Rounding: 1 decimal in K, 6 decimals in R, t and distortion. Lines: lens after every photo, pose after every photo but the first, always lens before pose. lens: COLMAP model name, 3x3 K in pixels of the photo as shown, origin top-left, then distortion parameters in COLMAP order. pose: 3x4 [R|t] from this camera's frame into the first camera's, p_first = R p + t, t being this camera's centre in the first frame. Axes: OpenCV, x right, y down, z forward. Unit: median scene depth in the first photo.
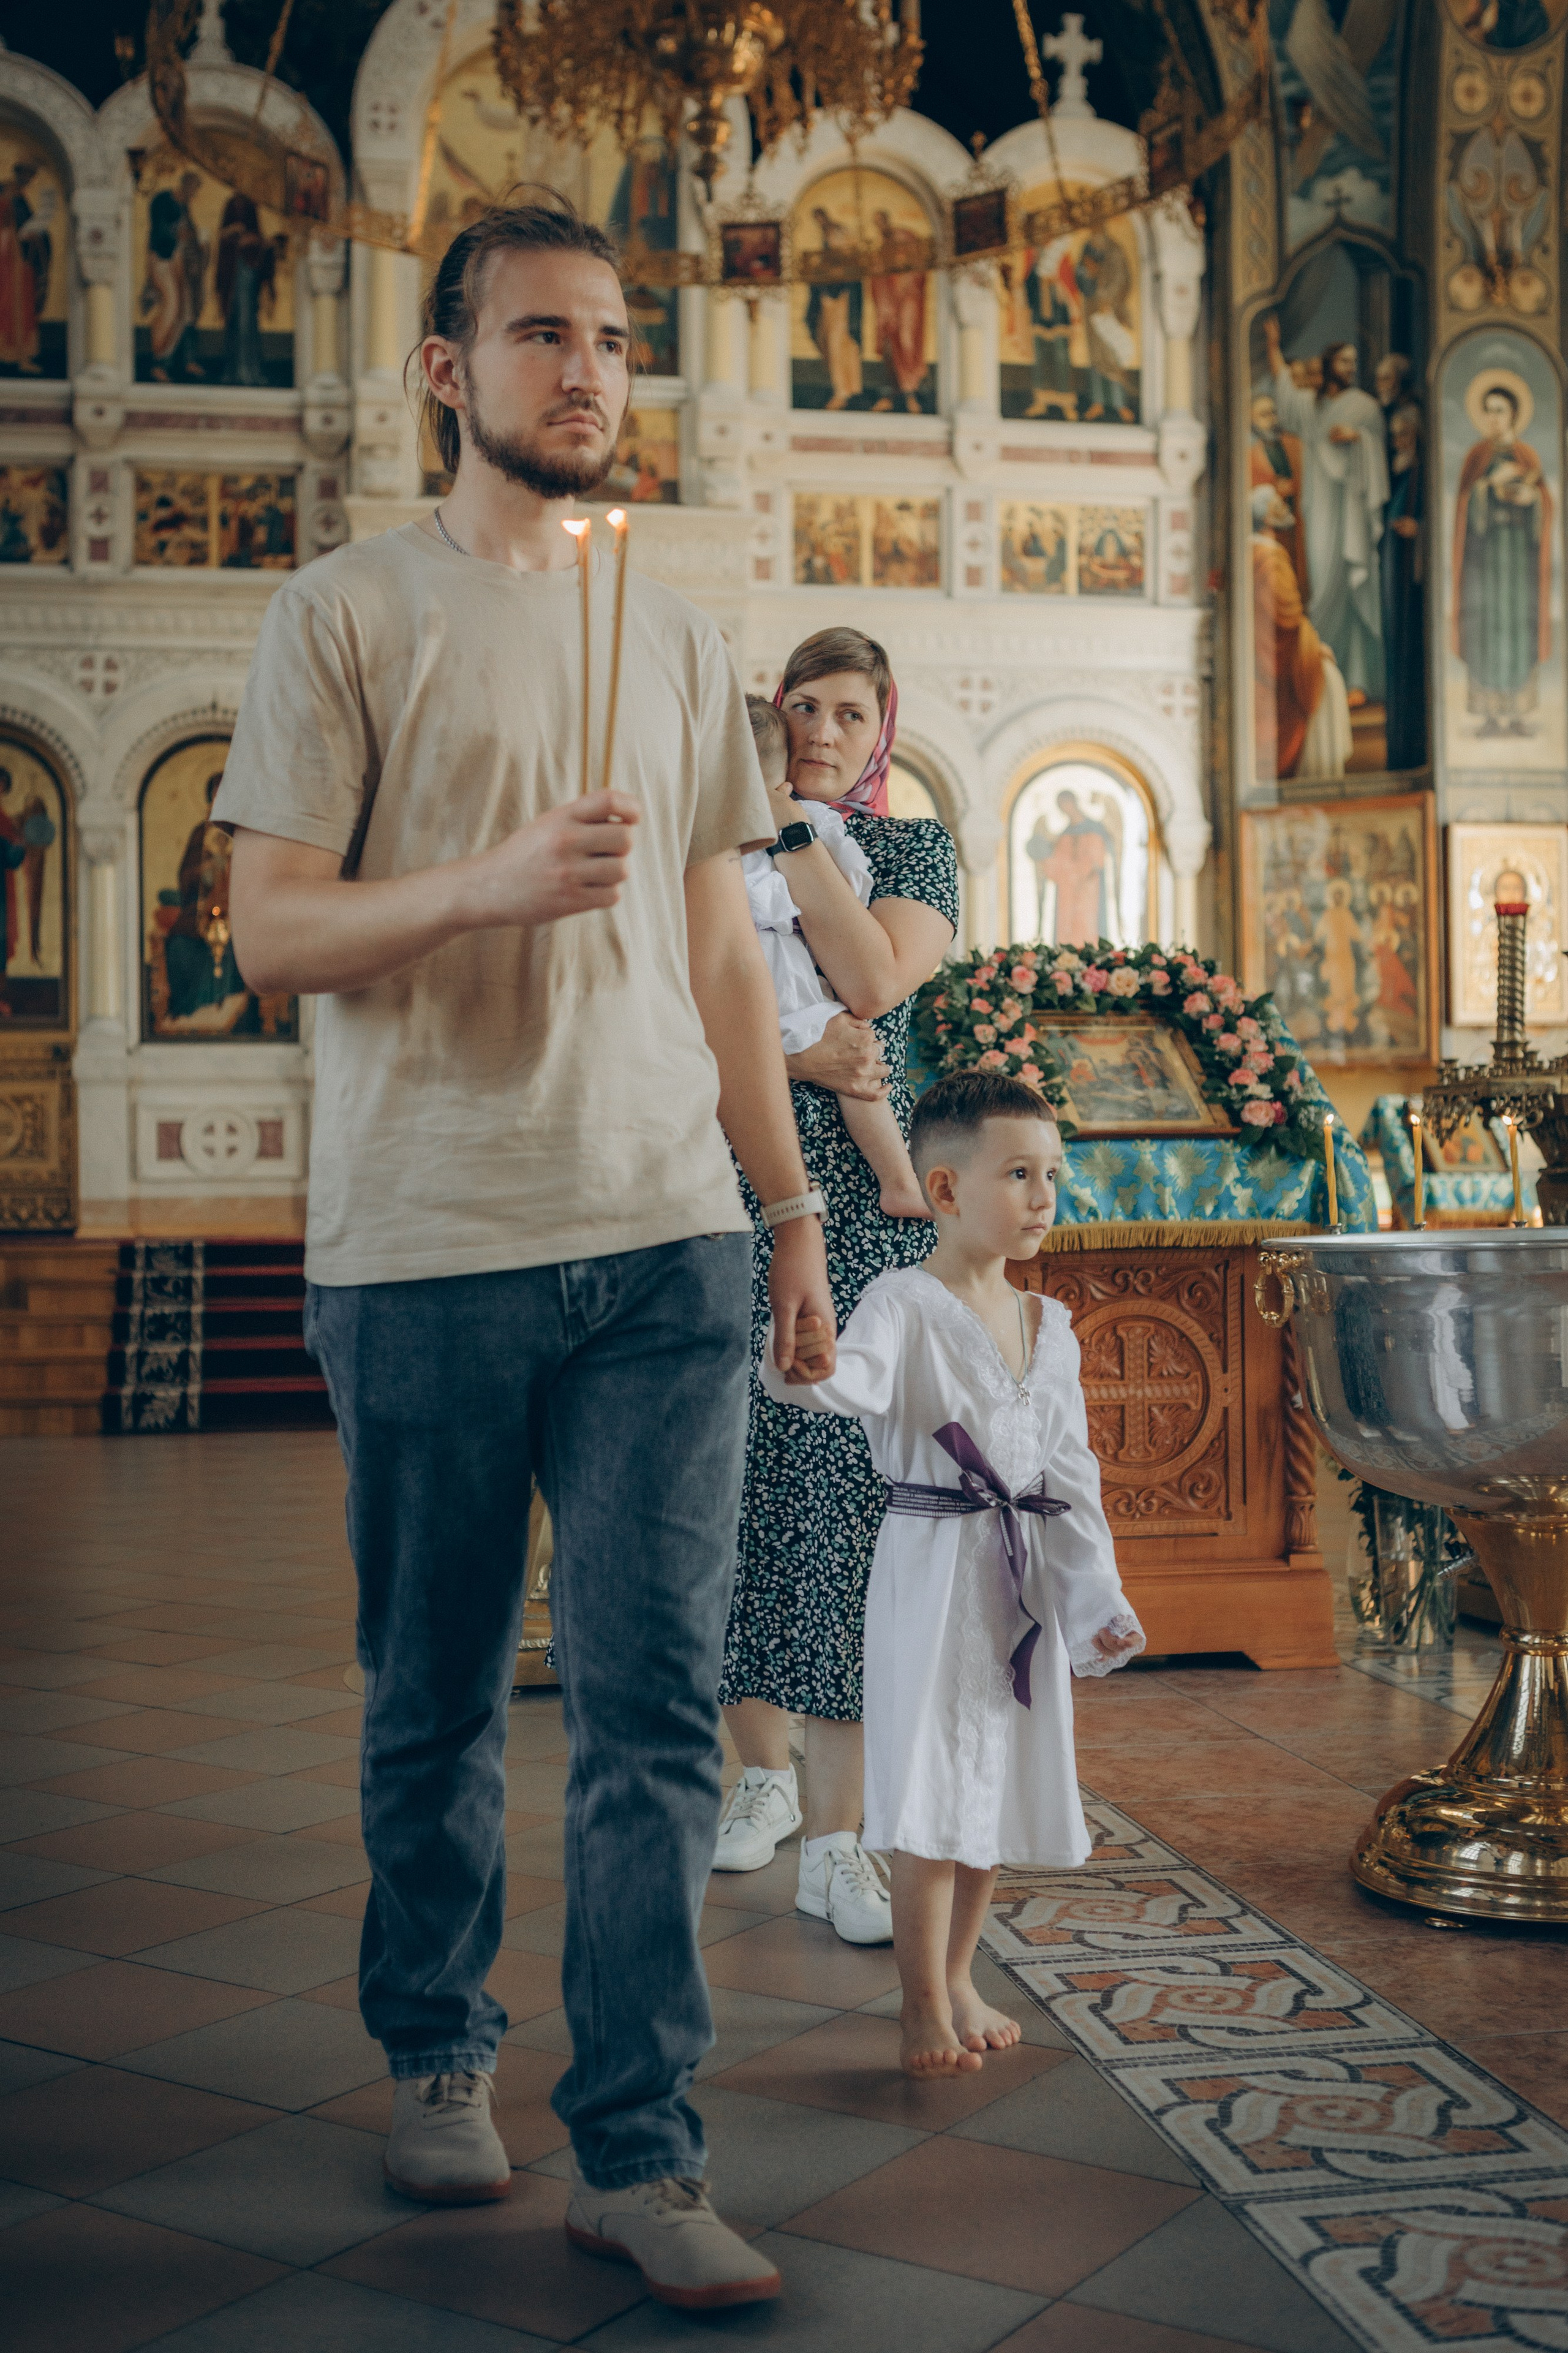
lens RADIAL K [[2811.2, 0, 784.0], [0, 2811.2, 1176.5], [0, 0, 1]] dist [-0.028860, -0.031368]
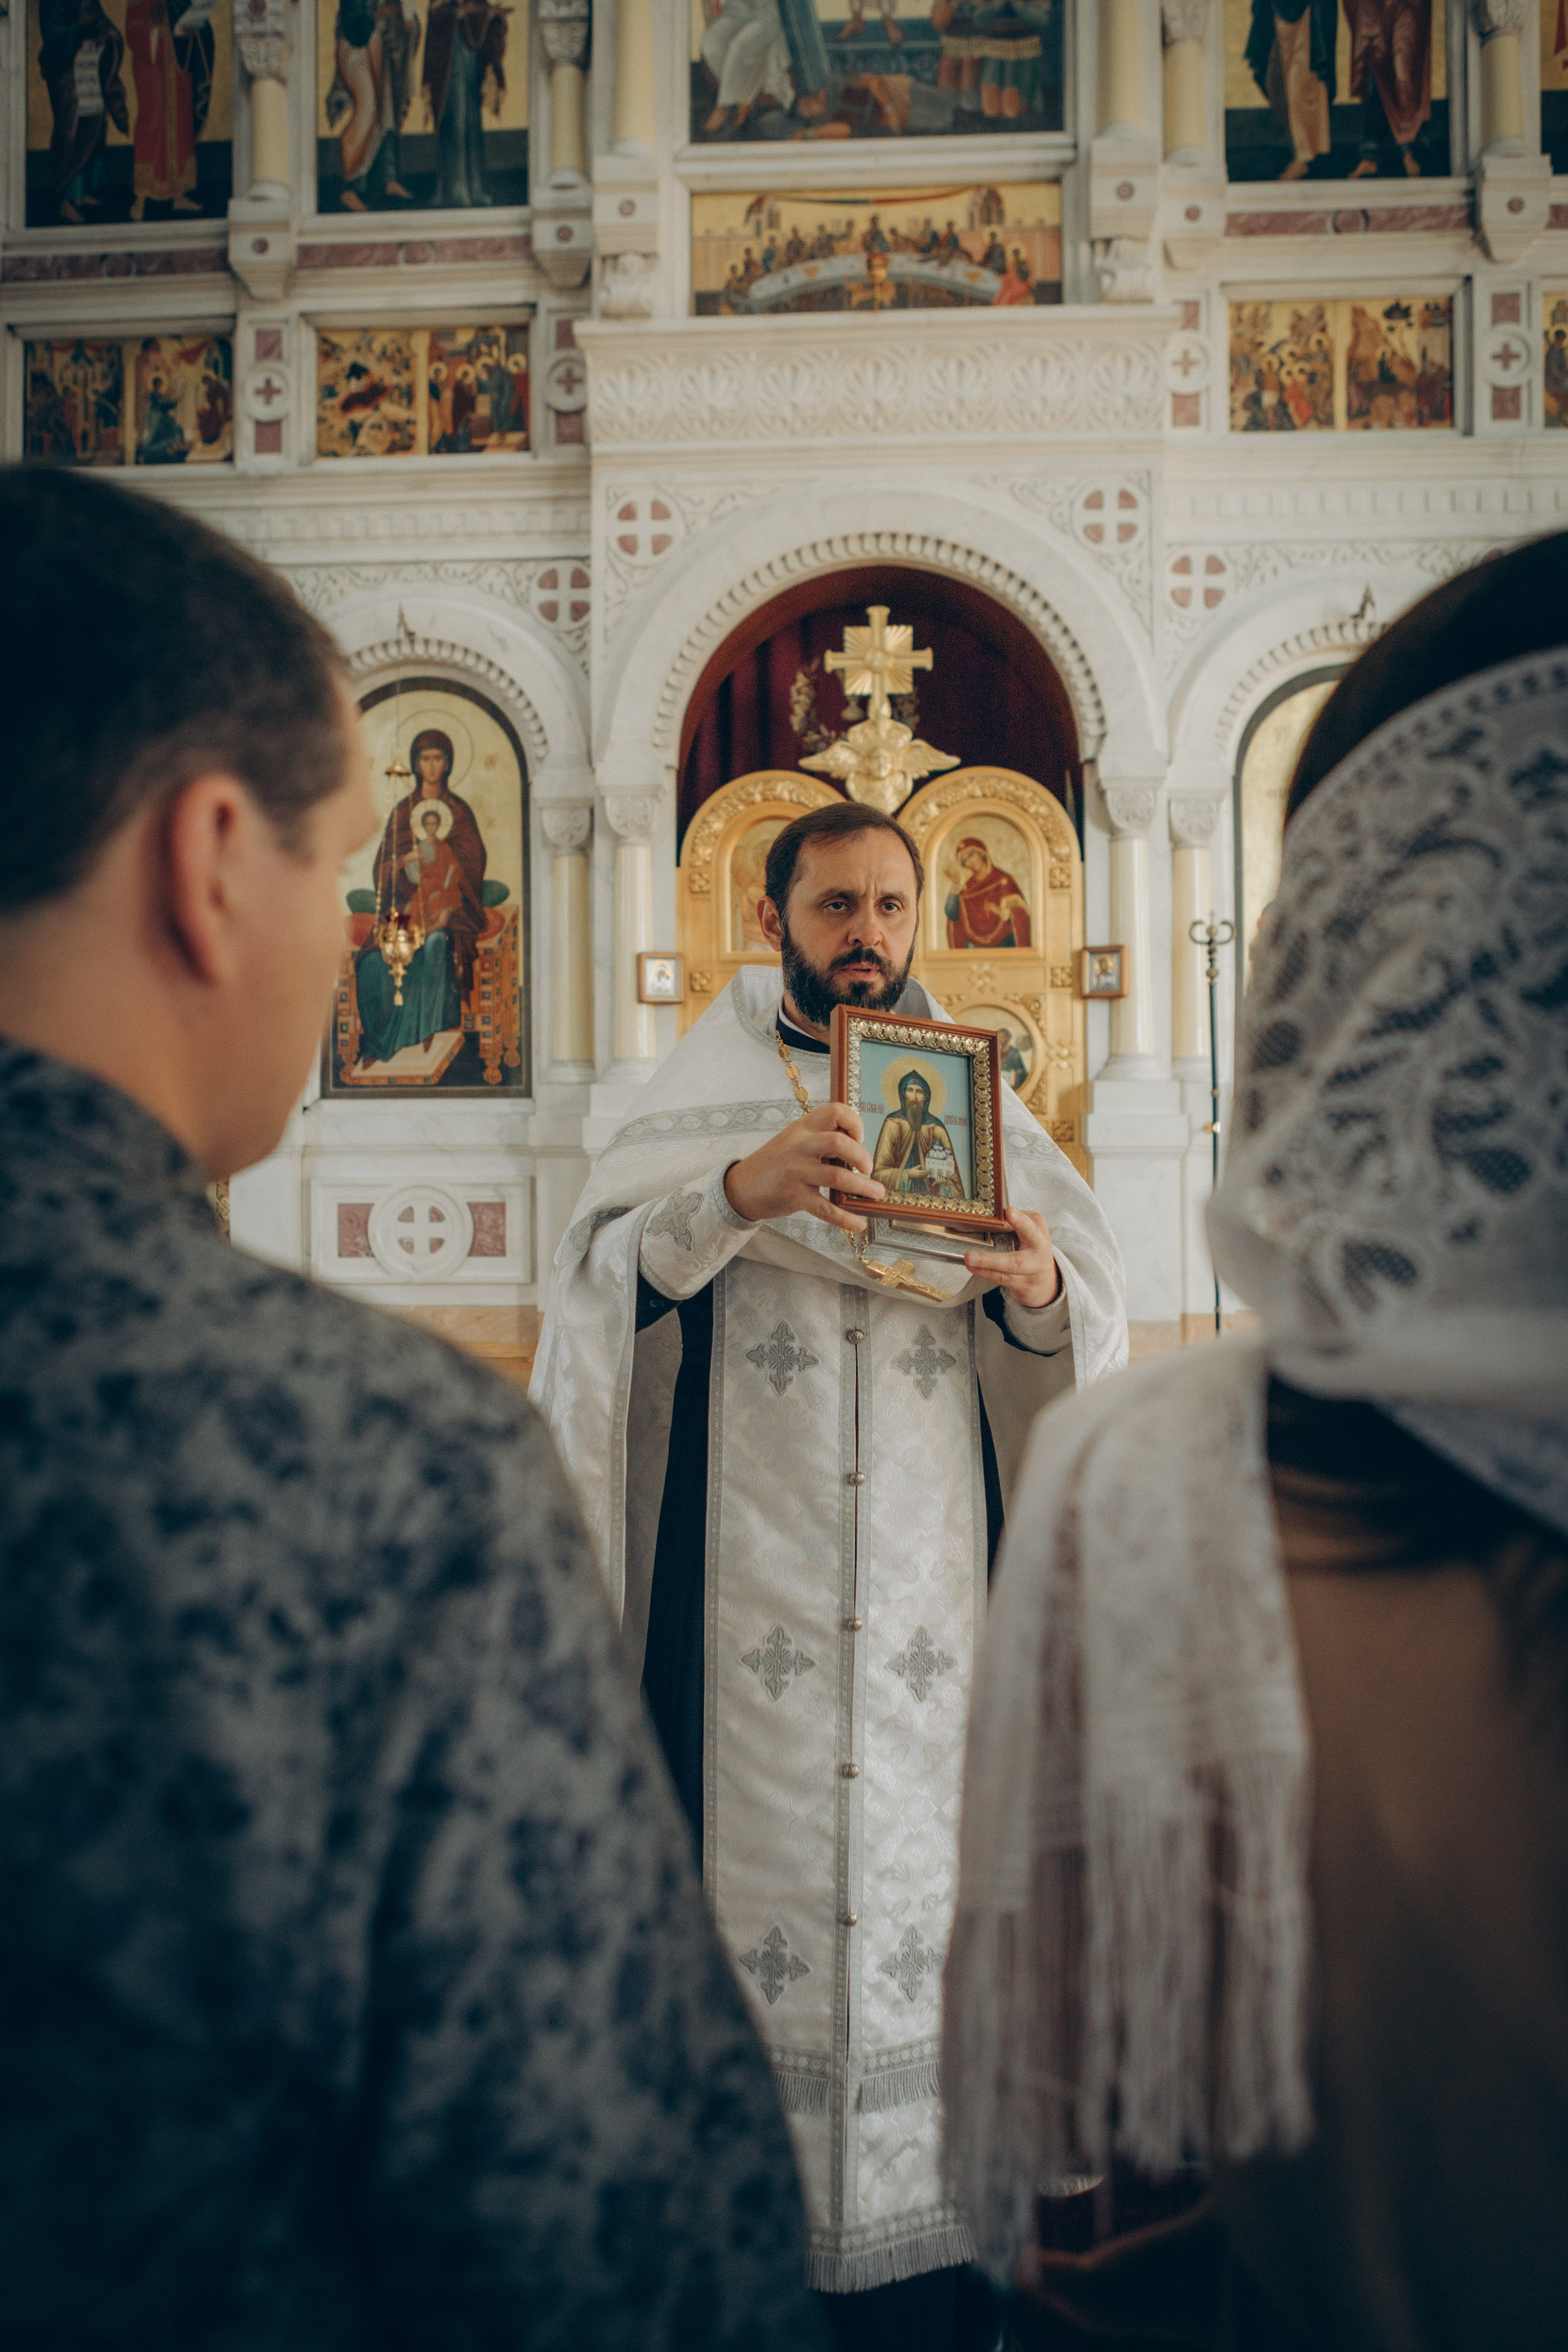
lens RADIAL K [[1711.0, 0, 731.6], [0, 1711.0, 1128.1], [0, 0, 1]] dist [-0.028277, 0.006009]
pose [[0.968434, 0.005235, -0.249217, -0.011027], [-0.005683, 0.999983, -0.001079, -0.039116], [0.249207, 0.002461, 0.968447, 0.582216]]
